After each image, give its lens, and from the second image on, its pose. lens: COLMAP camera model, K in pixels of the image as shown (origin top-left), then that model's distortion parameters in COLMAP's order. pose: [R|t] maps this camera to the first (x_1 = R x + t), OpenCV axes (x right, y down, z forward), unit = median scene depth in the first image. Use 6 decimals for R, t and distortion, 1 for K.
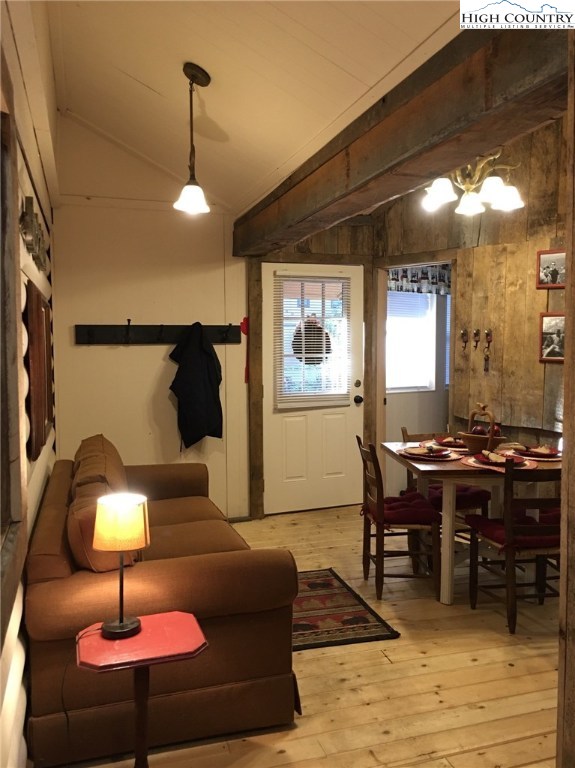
lens RADIAL K [[638.5, 0, 290.1], [0, 638.5, 381.0], [0, 0, 1]] dist [0.058137, -0.091267]
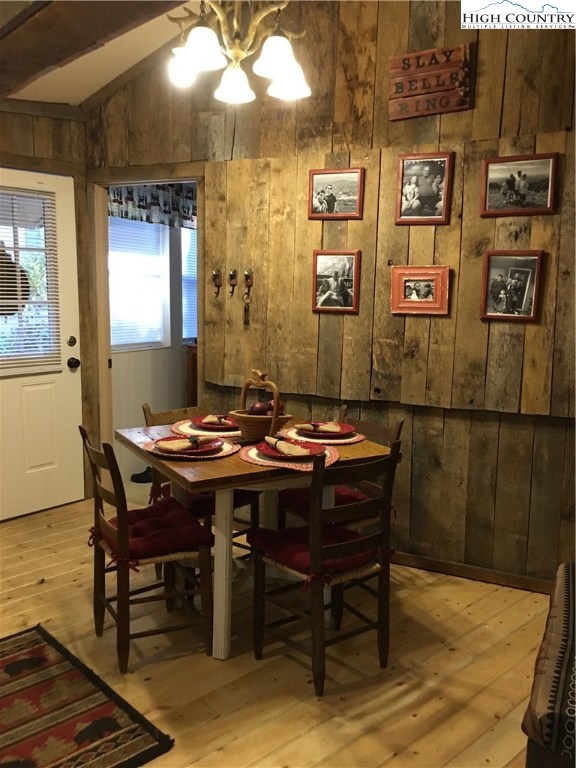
lens RADIAL K [[641.5, 0, 290.3], [0, 641.5, 371.2], [0, 0, 1]] dist [0.064257, -0.076776]
pose [[0.902126, -0.041818, 0.429441, 0.016461], [0.013759, 0.997574, 0.068238, -0.011579], [-0.431253, -0.055651, 0.900513, 0.289766]]
